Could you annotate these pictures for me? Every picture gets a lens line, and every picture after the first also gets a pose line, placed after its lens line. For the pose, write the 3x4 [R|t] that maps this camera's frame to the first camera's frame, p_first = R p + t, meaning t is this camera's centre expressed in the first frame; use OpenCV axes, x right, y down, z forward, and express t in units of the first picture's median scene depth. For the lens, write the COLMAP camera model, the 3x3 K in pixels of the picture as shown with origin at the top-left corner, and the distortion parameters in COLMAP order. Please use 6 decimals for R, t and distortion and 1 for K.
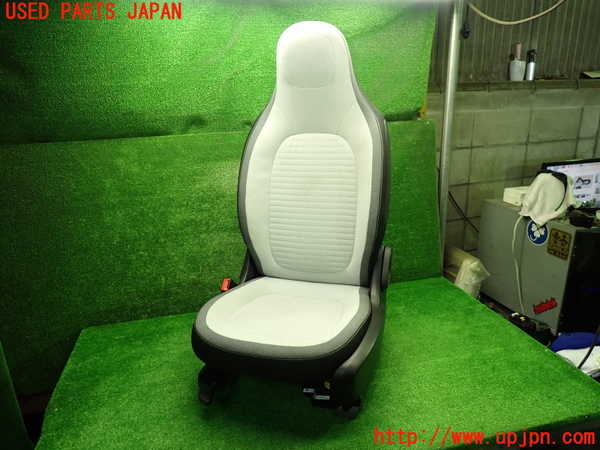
lens RADIAL K [[443.6, 0, 300.0], [0, 443.6, 226.2], [0, 0, 1]] dist [0.006044, -0.004042]
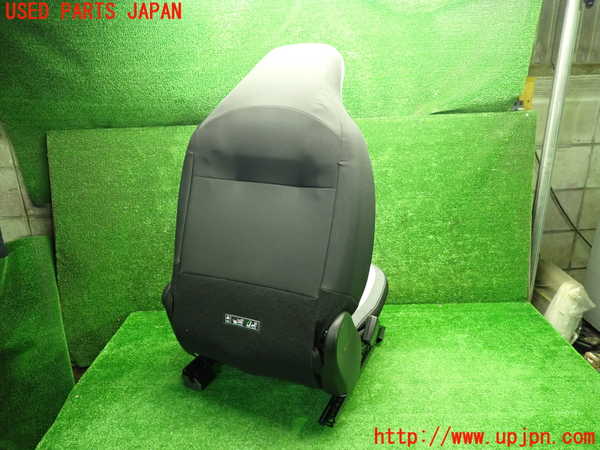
lens RADIAL K [[443.6, 0, 301.9], [0, 443.6, 226.9], [0, 0, 1]] dist [0.006044, -0.004042]
pose [[0.965893, 0.084634, -0.244719, 0.117396], [-0.072290, 0.995637, 0.059009, -0.051138], [0.248645, -0.039306, 0.967797, 0.107271]]
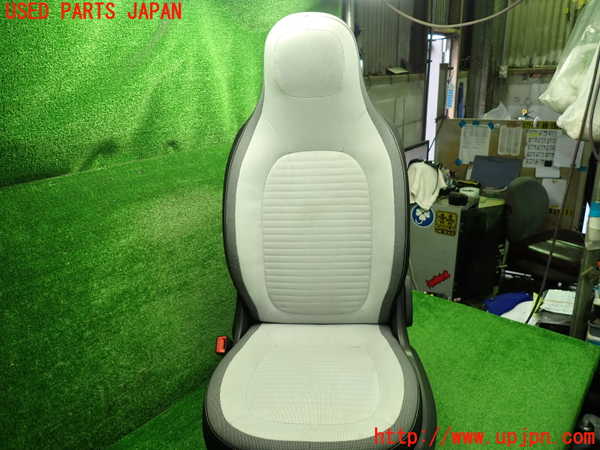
lens RADIAL K [[443.6, 0, 298.6], [0, 443.6, 226.3], [0, 0, 1]] dist [0.006044, -0.004042]
pose [[0.823901, -0.191604, 0.533361, -0.365829], [0.180828, 0.980801, 0.073012, -0.113434], [-0.537111, 0.036292, 0.842731, 0.269472]]
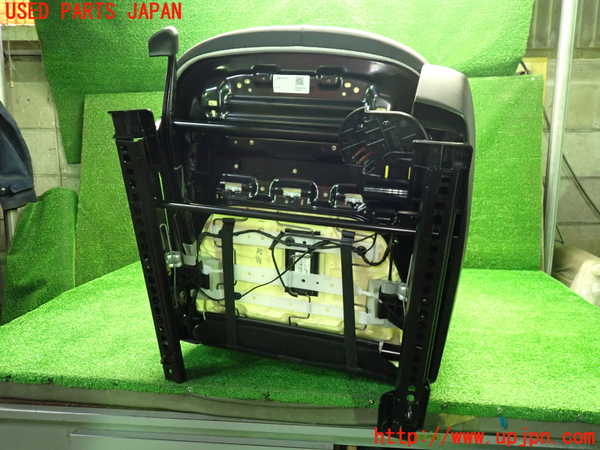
lens RADIAL K [[443.6, 0, 301.4], [0, 443.6, 223.9], [0, 0, 1]] dist [0.006044, -0.004042]
pose [[0.924092, 0.082277, -0.373209, 0.246614], [-0.128345, 0.986647, -0.100277, 0.187678], [0.359976, 0.140564, 0.922312, 0.141243]]
